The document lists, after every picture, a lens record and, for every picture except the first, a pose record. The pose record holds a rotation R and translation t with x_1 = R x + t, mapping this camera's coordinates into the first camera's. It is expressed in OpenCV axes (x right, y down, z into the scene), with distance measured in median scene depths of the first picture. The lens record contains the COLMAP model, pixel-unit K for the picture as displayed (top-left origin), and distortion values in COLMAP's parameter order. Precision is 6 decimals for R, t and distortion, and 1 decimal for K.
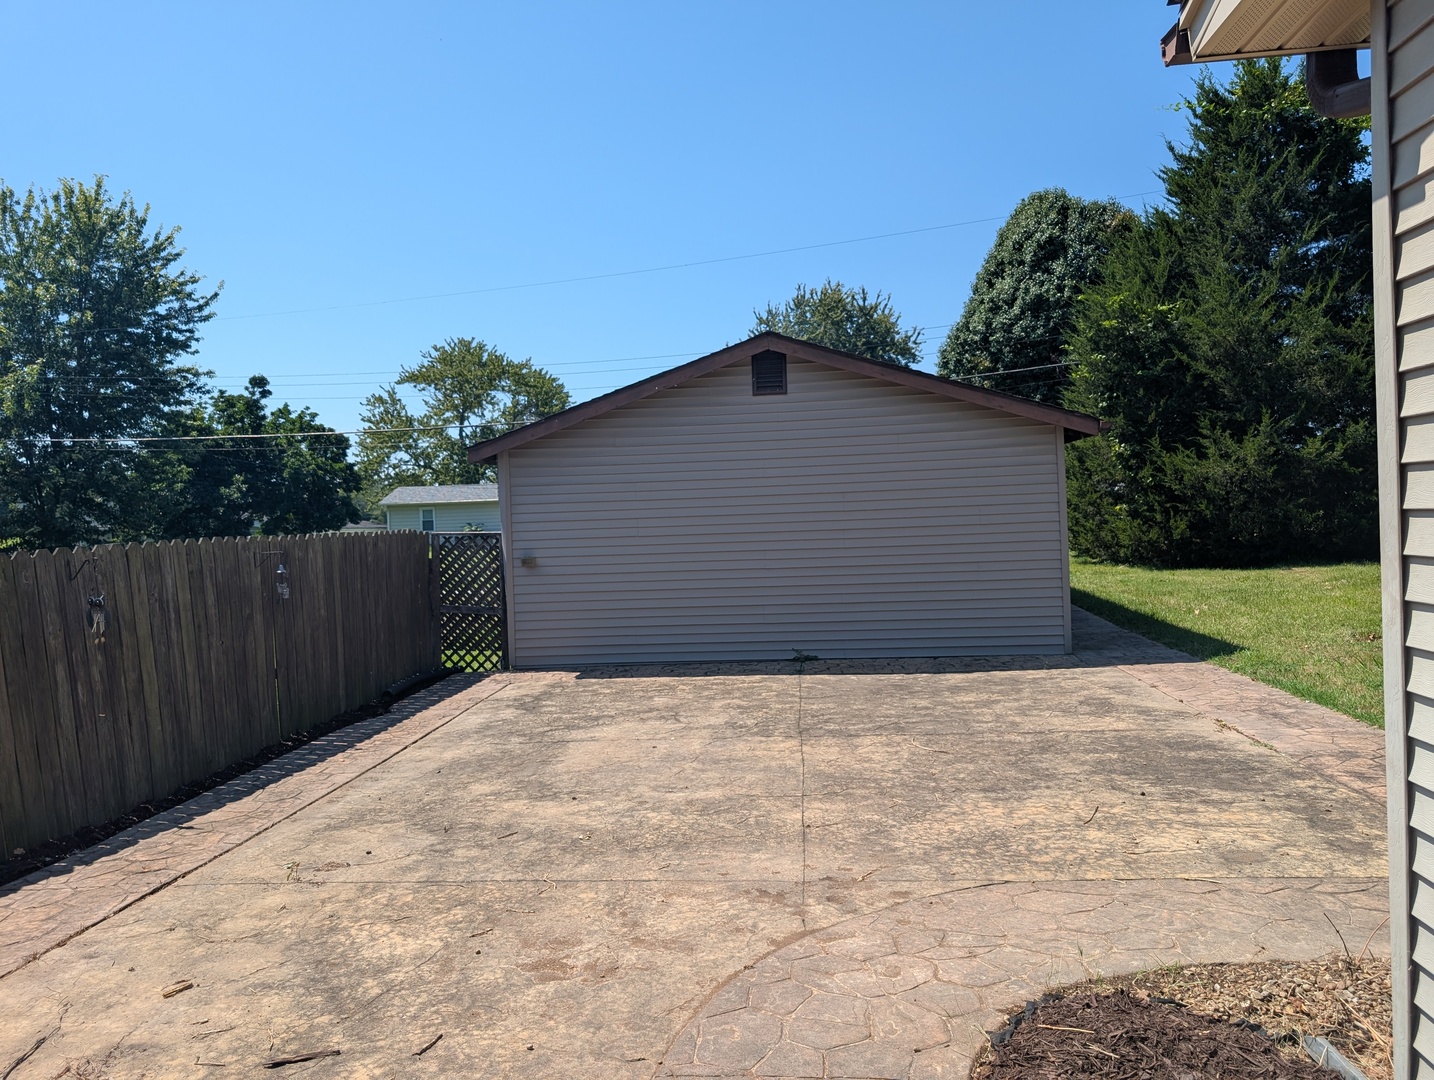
lens RADIAL K [[1034.5, 0, 720.6], [0, 1034.5, 545.7], [0, 0, 1]] dist [0.048990, -0.049015]
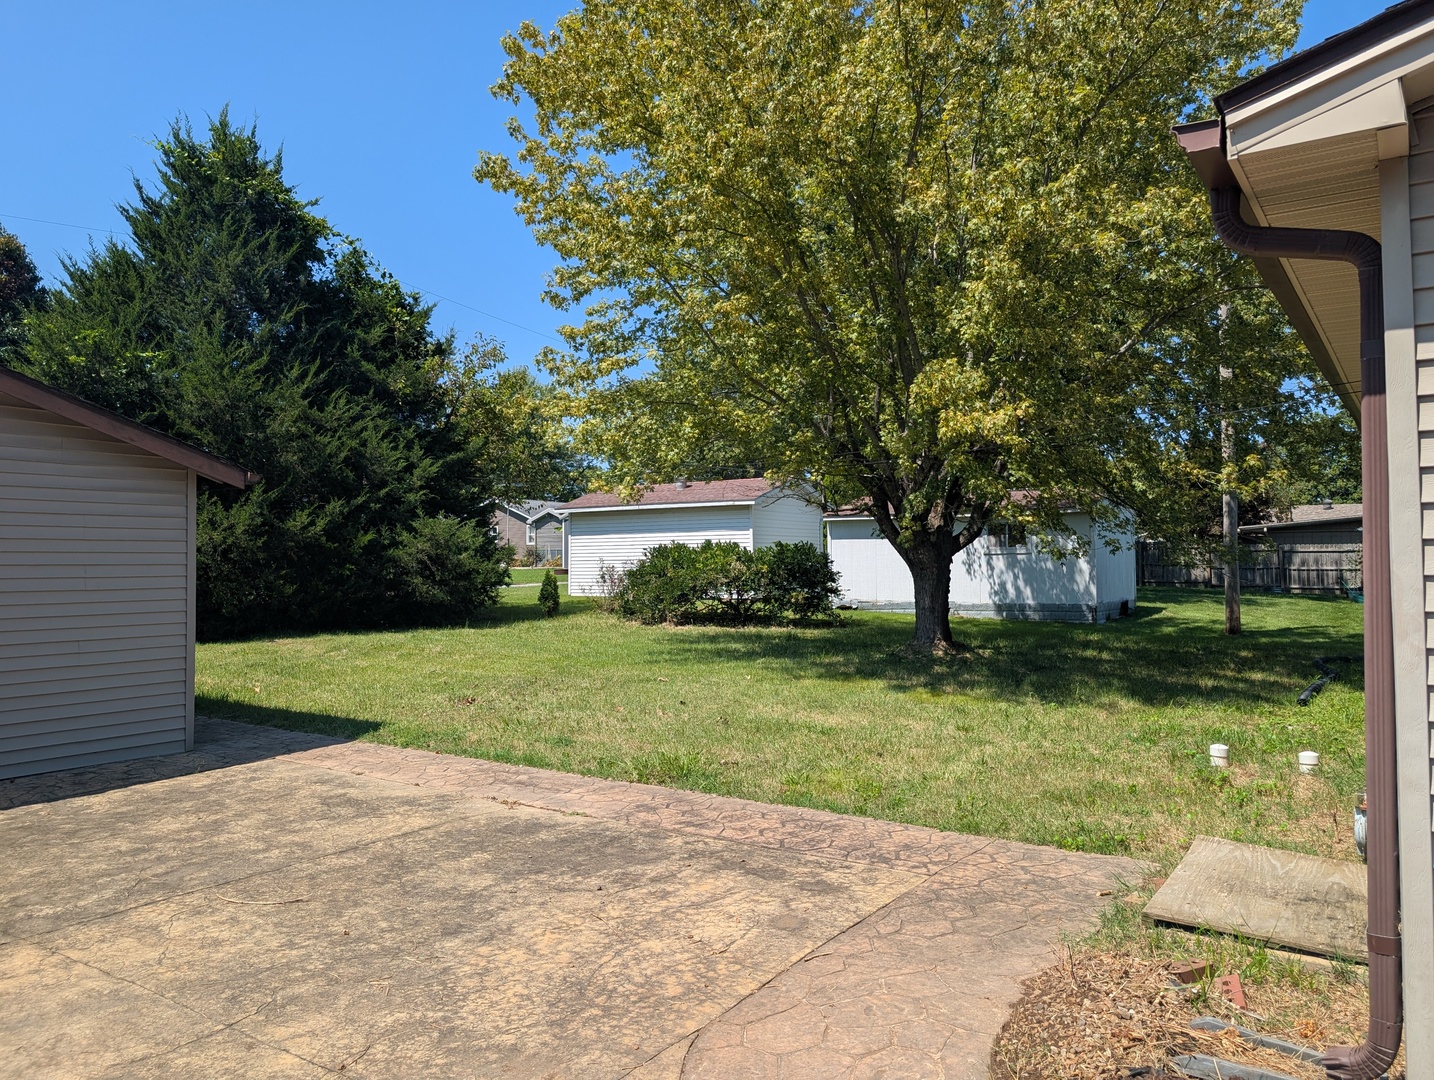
lens RADIAL K [[1030.3, 0, 716.0], [0, 1030.3, 529.7], [0, 0, 1]] dist [0.007235, 0.010998]
pose [[0.493379, 0.066549, 0.867265, -0.289690], [0.008317, 0.996662, -0.081209, 0.000809], [-0.869775, 0.047280, 0.491178, 0.384410]]
